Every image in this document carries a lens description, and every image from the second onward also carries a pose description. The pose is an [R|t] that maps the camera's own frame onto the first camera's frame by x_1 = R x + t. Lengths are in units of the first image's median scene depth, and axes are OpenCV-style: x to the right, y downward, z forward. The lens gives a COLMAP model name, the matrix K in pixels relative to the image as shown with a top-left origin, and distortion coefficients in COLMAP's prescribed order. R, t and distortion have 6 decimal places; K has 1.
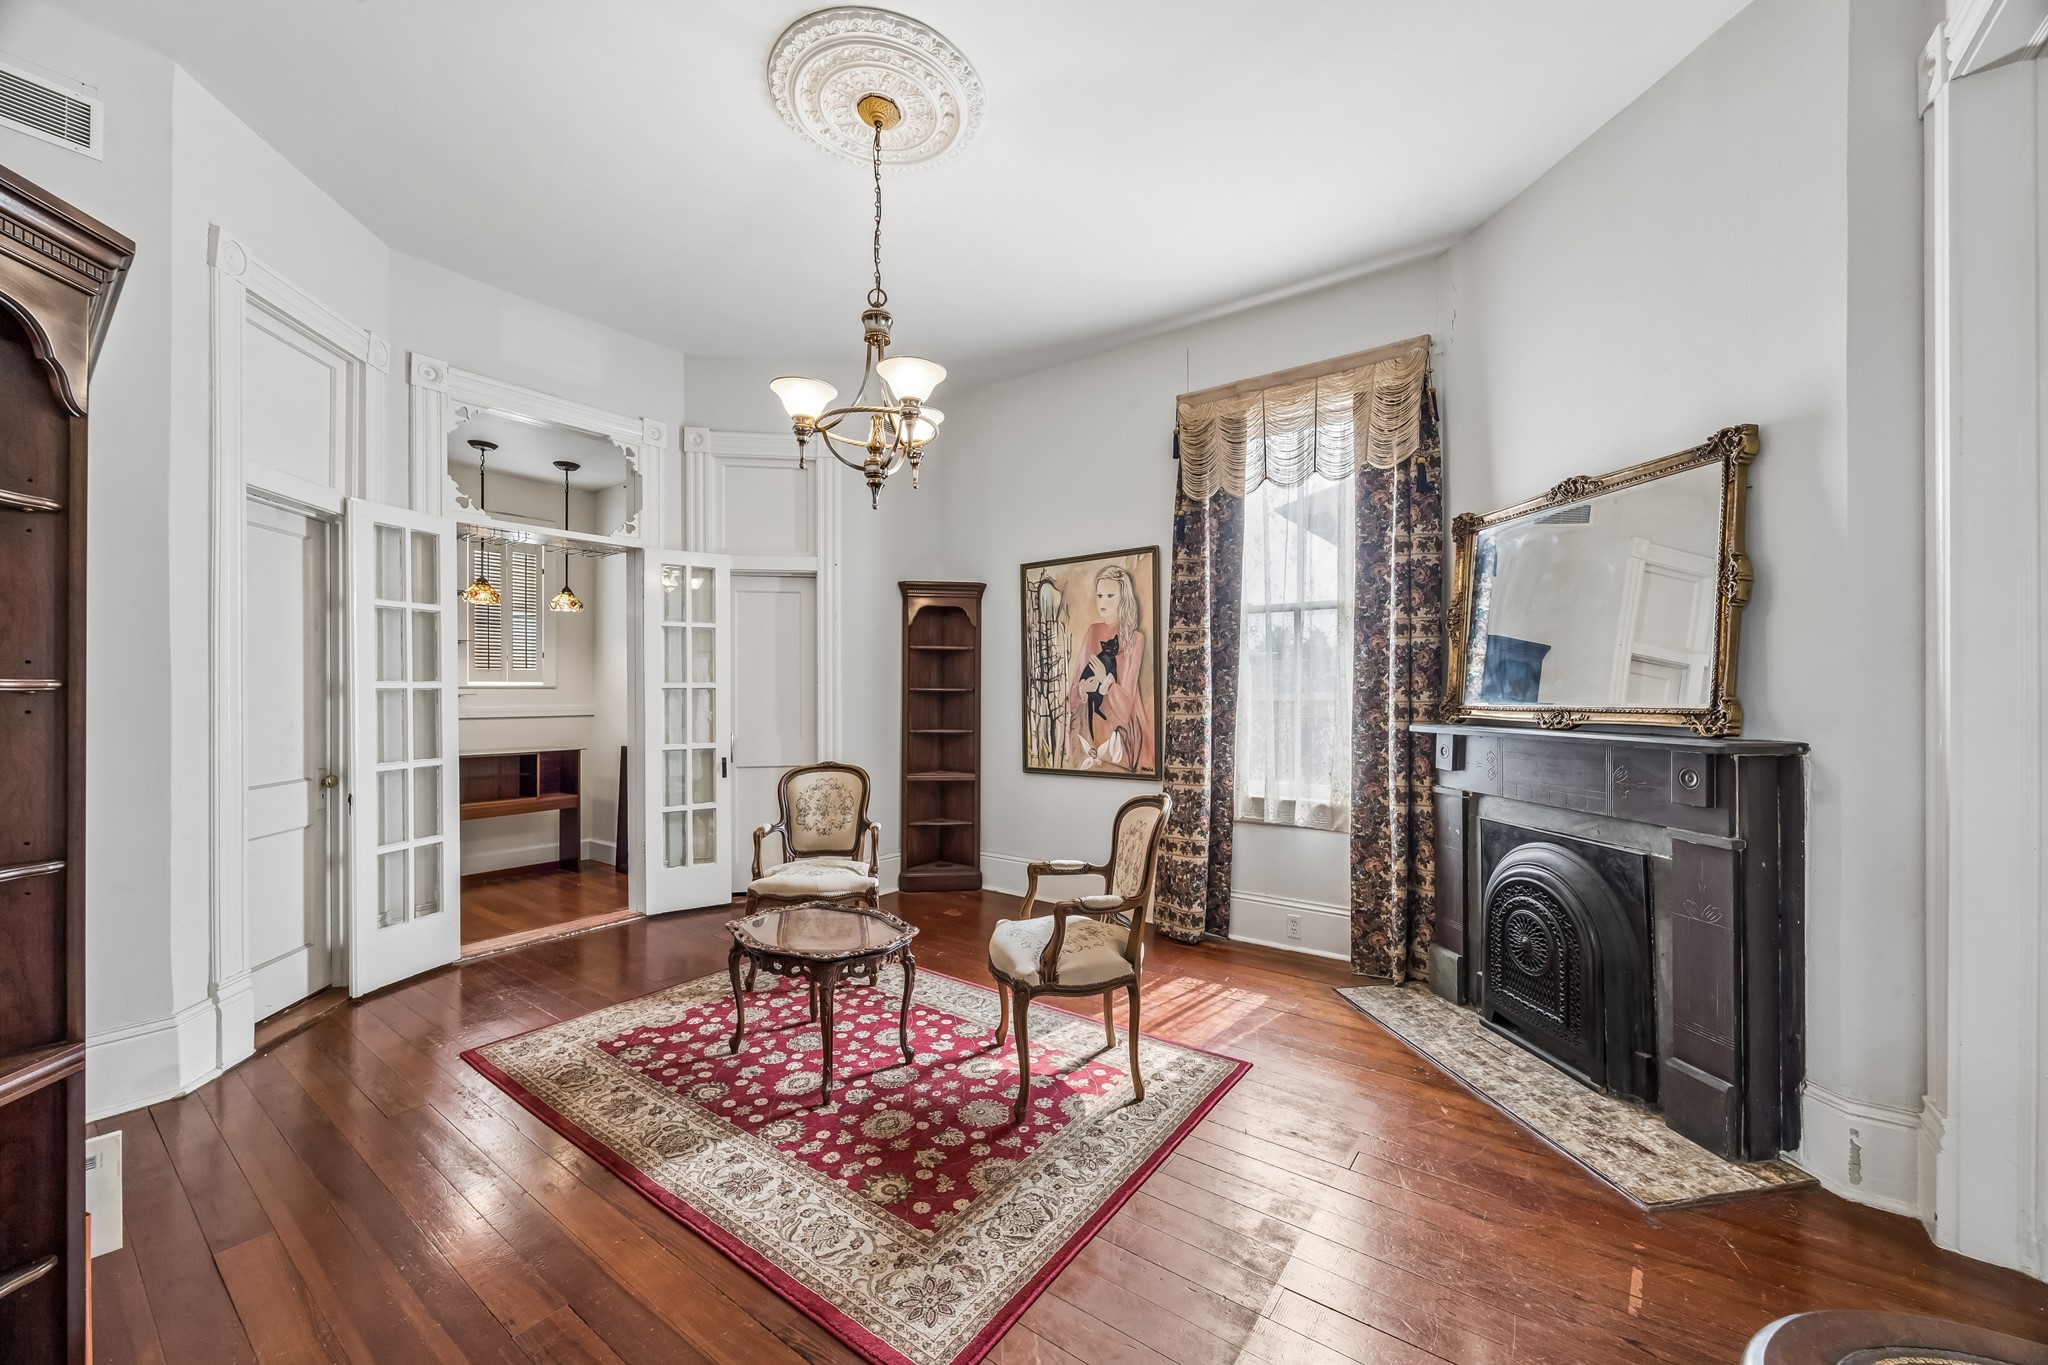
lens RADIAL K [[784.7, 0, 1024.0], [0, 784.7, 682.5], [0, 0, 1]] dist [-0.001757, -0.000178]
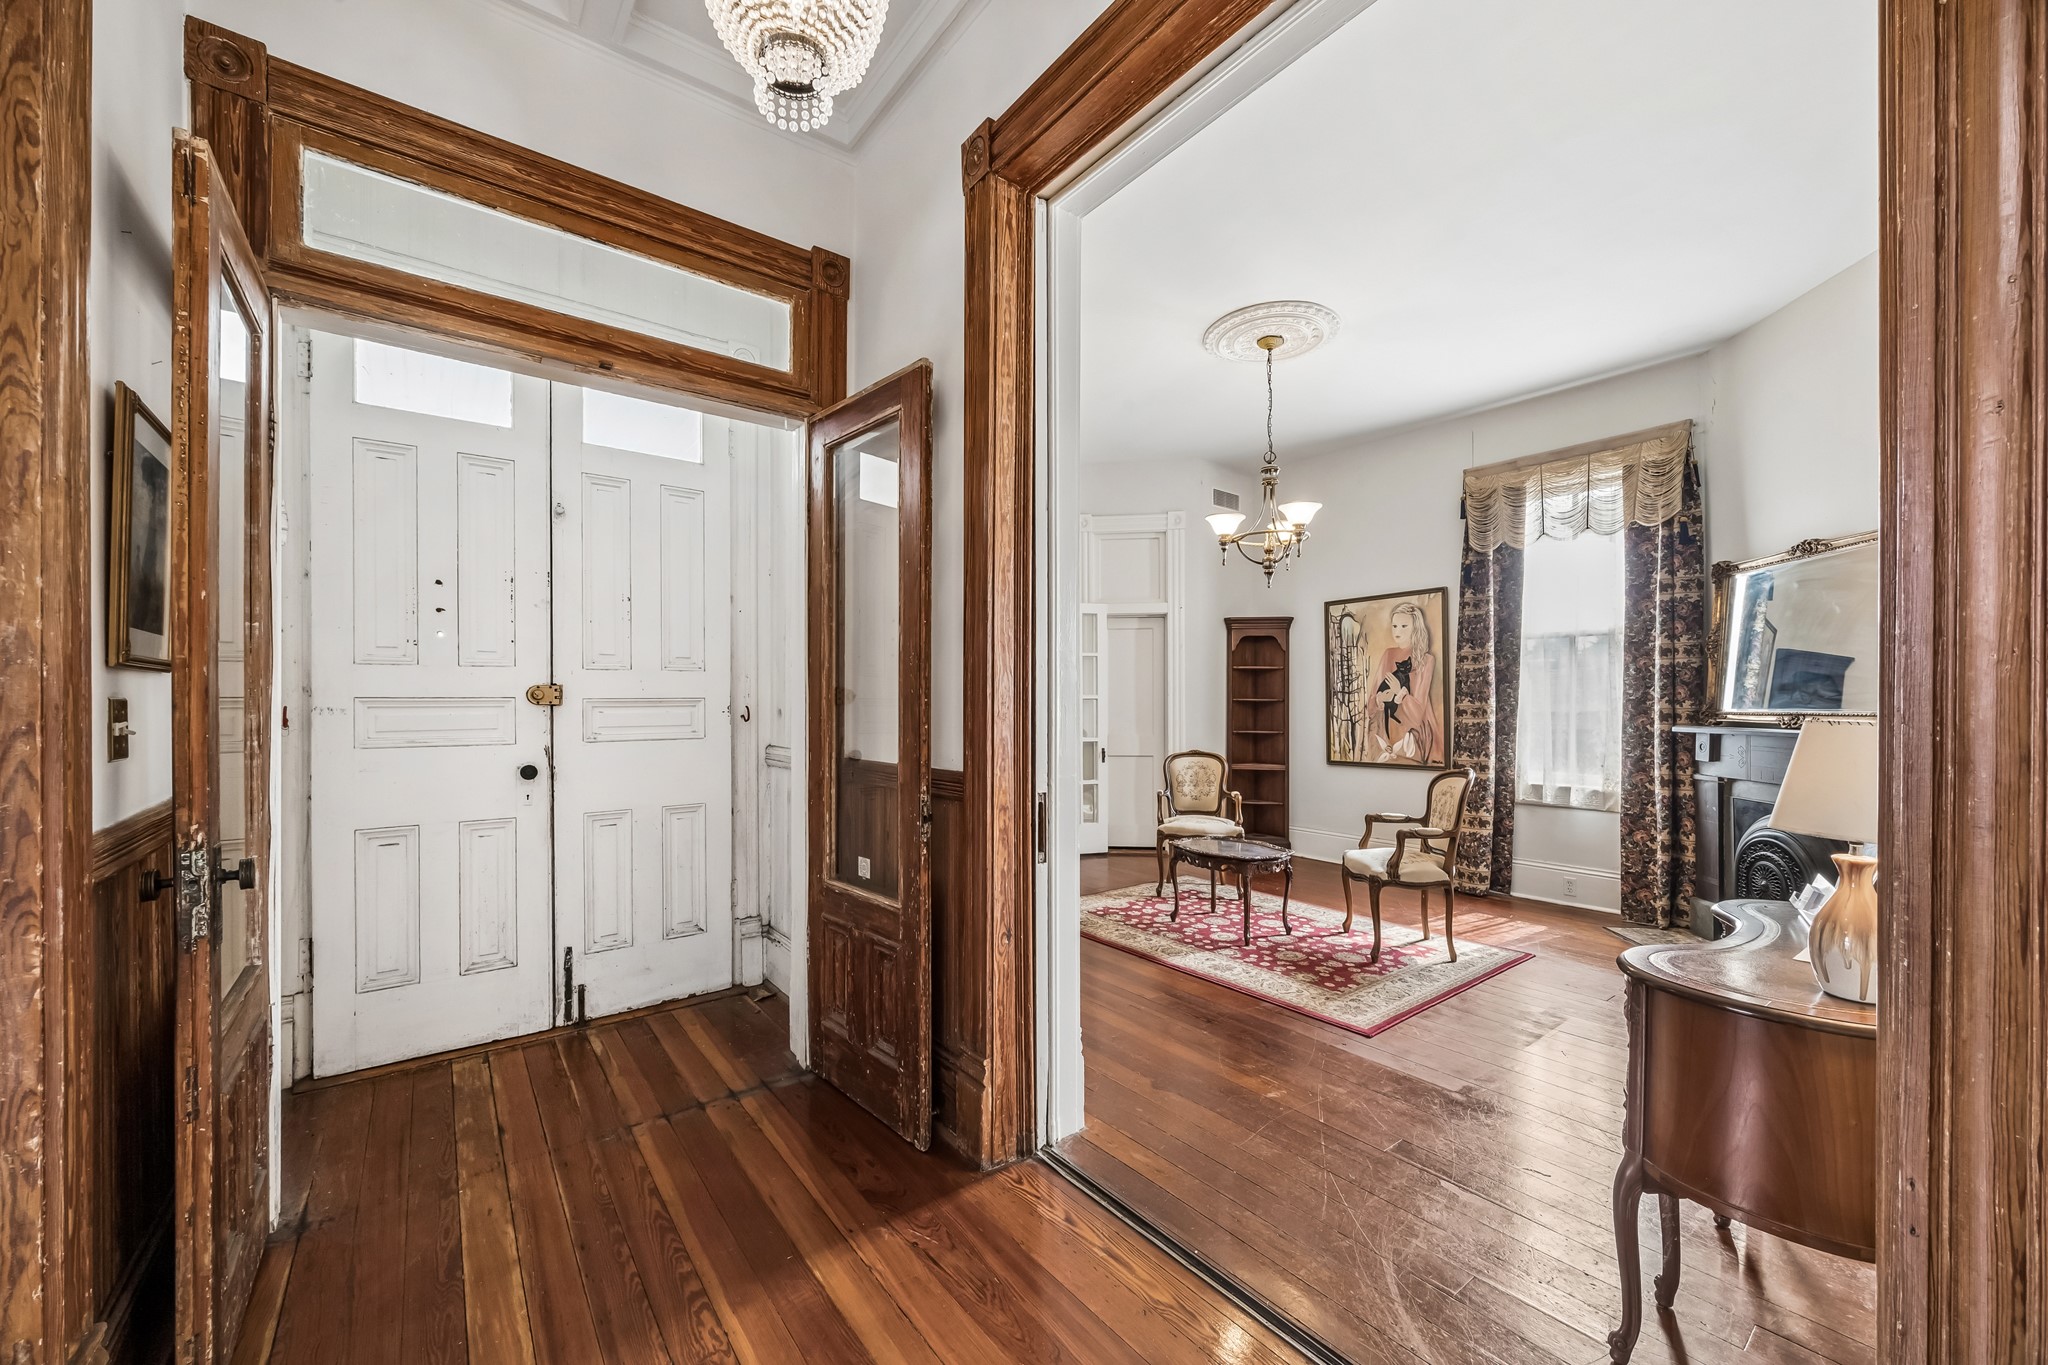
lens RADIAL K [[789.4, 0, 1021.7], [0, 789.4, 694.3], [0, 0, 1]] dist [-0.000192, -0.000011]
pose [[0.960540, -0.002738, -0.278127, -0.163639], [0.002988, 0.999995, 0.000474, -0.002647], [0.278125, -0.001287, 0.960544, -0.510392]]
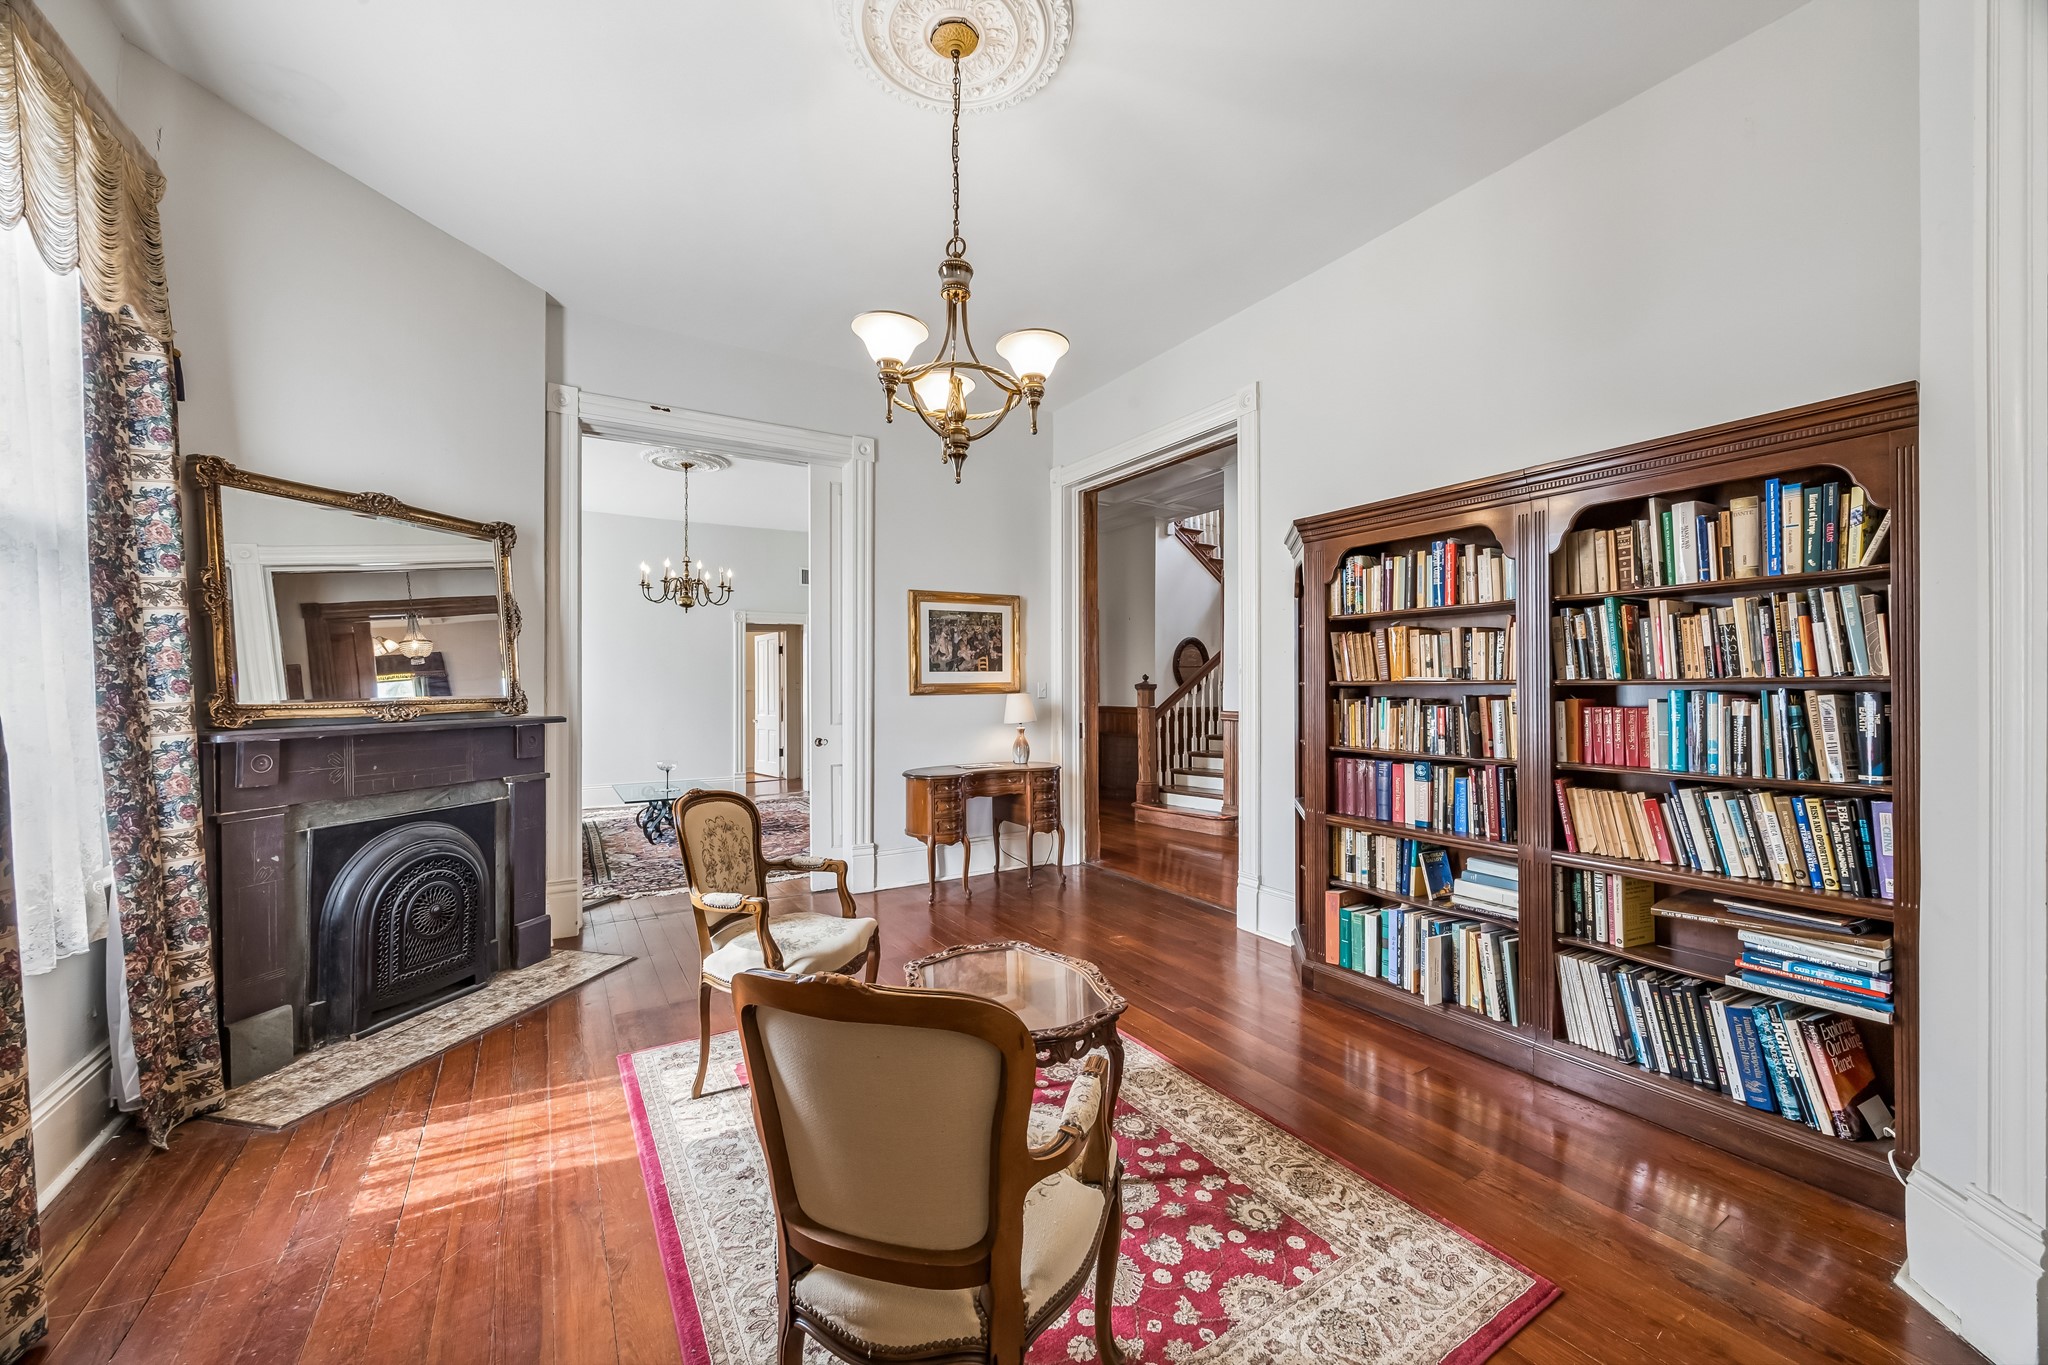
lens RADIAL K [[781.3, 0, 1032.8], [0, 781.3, 681.1], [0, 0, 1]] dist [-0.004657, -0.000347]
pose [[-0.935785, 0.000726, 0.352569, -0.421932], [-0.000793, 0.999991, -0.004164, 0.008444], [-0.352569, -0.004176, -0.935776, 1.303405]]
